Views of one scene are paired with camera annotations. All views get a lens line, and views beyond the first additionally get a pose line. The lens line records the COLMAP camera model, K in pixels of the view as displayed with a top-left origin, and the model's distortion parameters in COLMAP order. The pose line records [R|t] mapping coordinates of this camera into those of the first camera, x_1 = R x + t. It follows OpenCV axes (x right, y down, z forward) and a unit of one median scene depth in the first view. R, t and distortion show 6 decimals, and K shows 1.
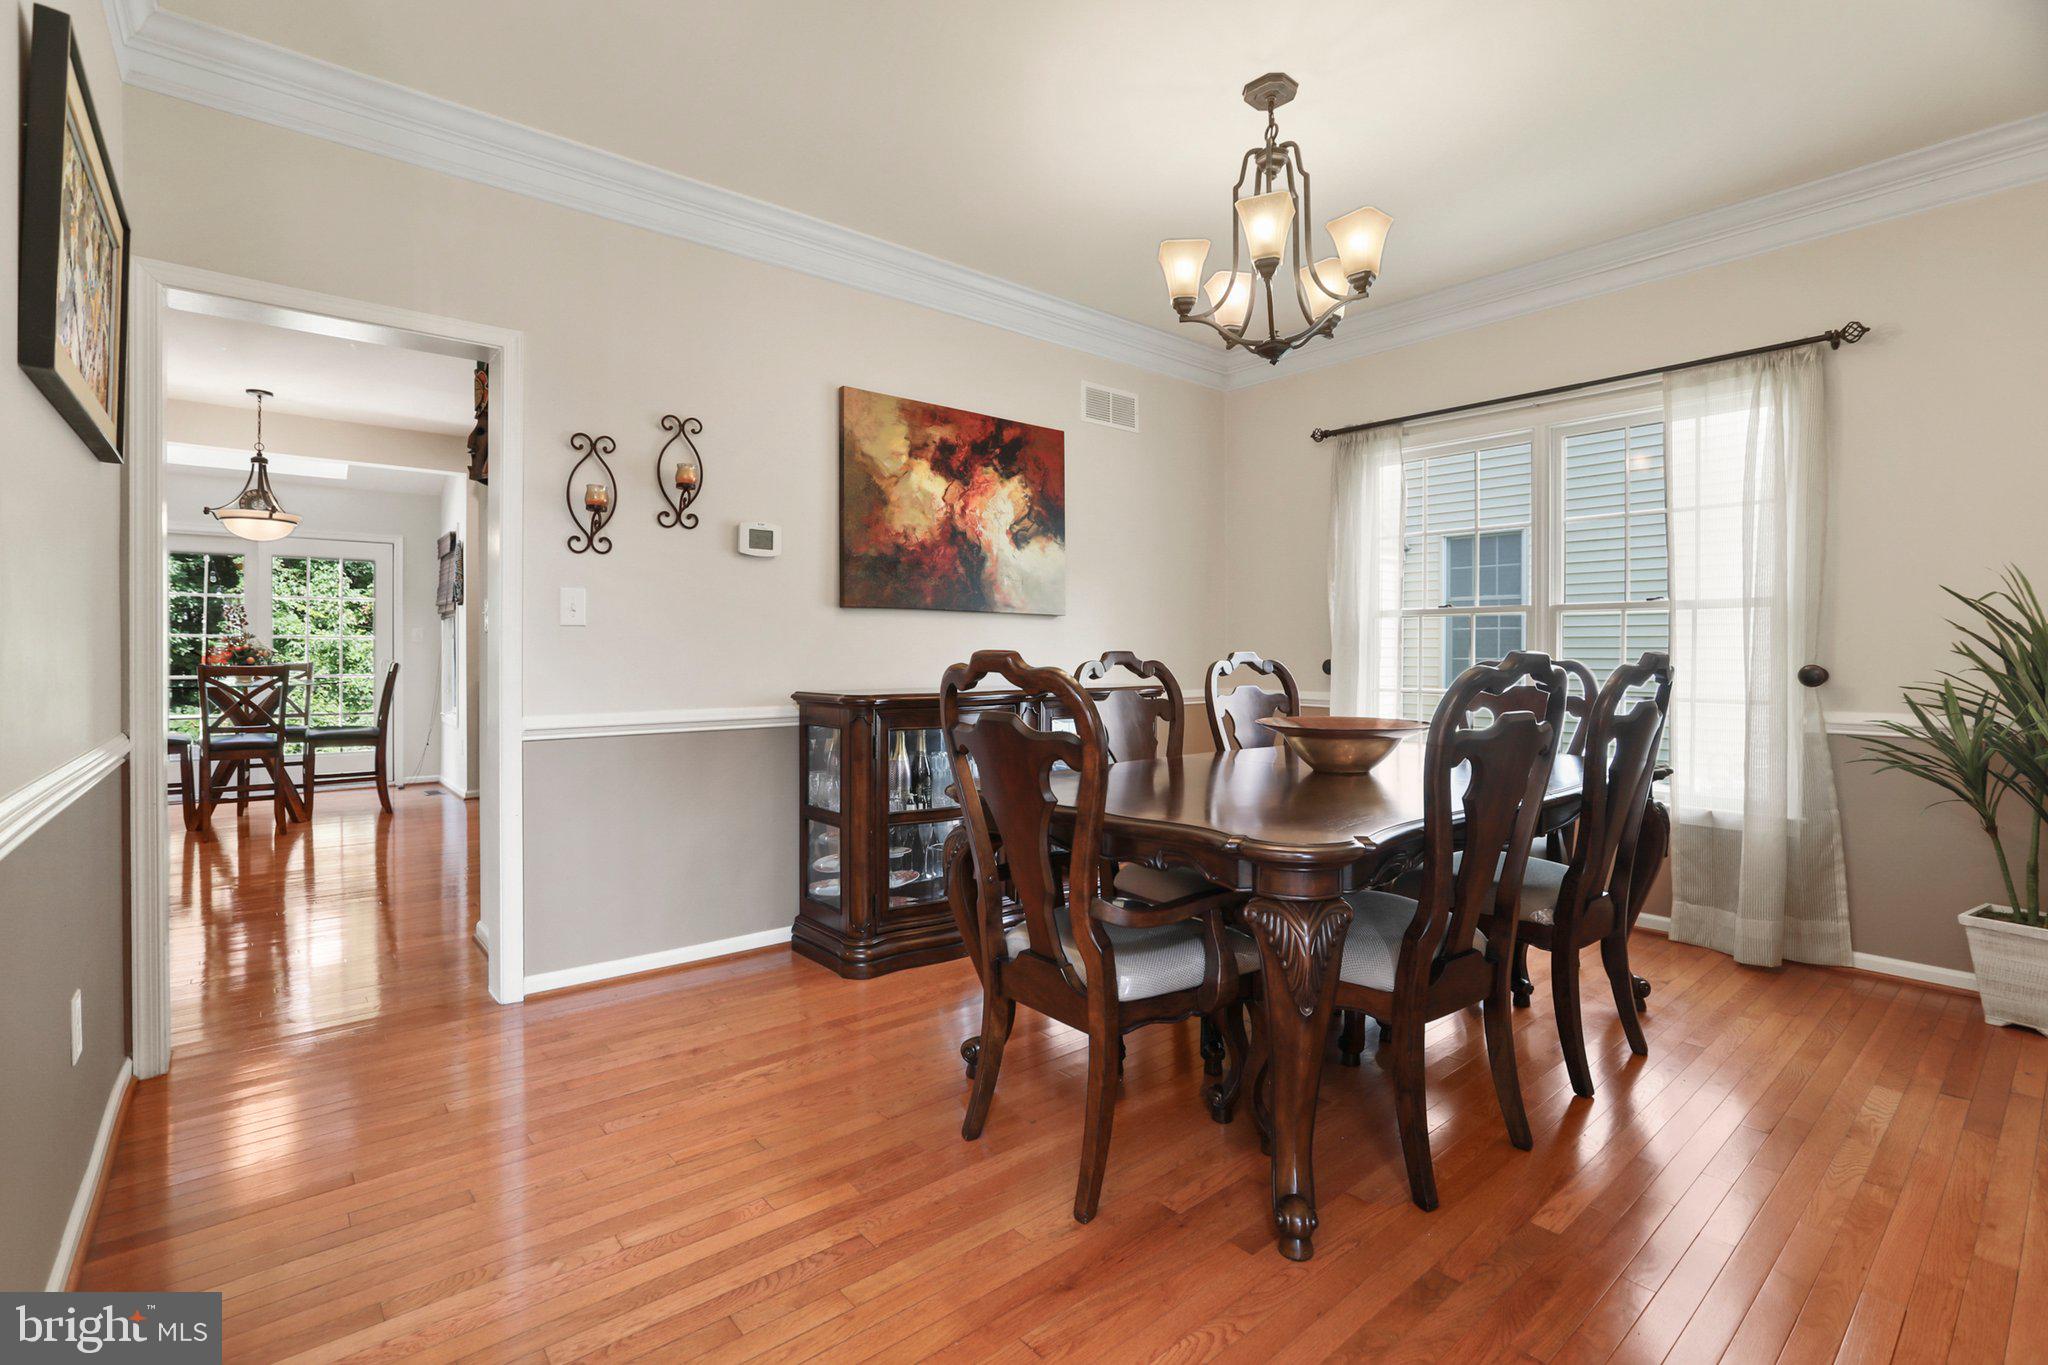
lens RADIAL K [[954.1, 0, 986.5], [0, 954.1, 656.5], [0, 0, 1]] dist [-0.023854, 0.015363]
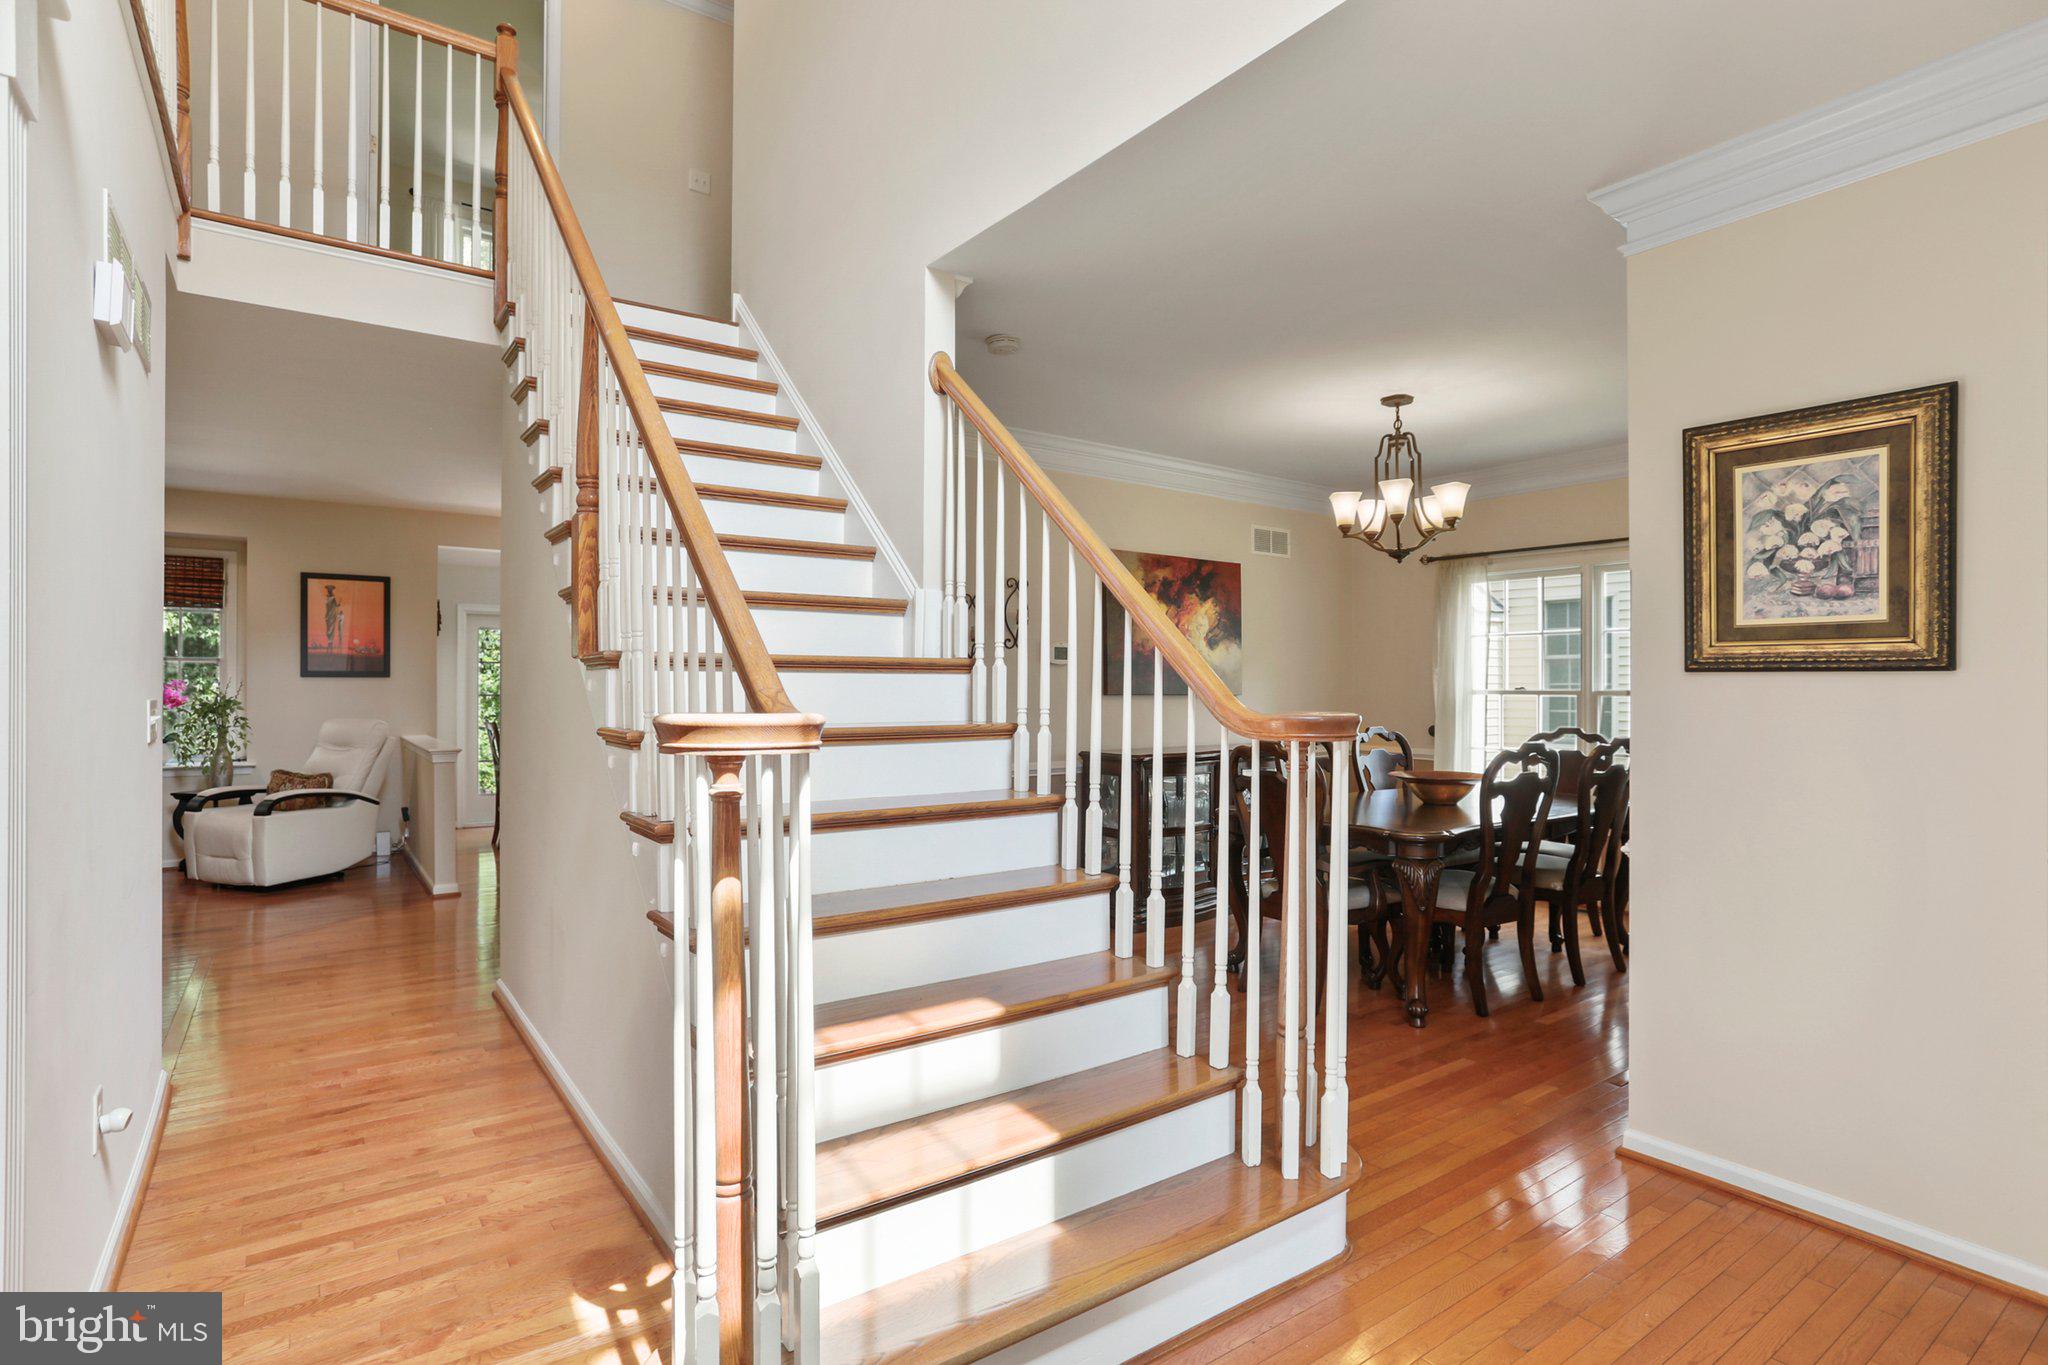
lens RADIAL K [[1013.6, 0, 1024.0], [0, 1013.6, 682.5], [0, 0, 1]] dist [0.002084, 0.000125]
pose [[0.999209, 0.001281, -0.039751, -0.235756], [-0.001715, 0.999939, -0.010876, -0.059019], [0.039734, 0.010936, 0.999150, -0.665575]]
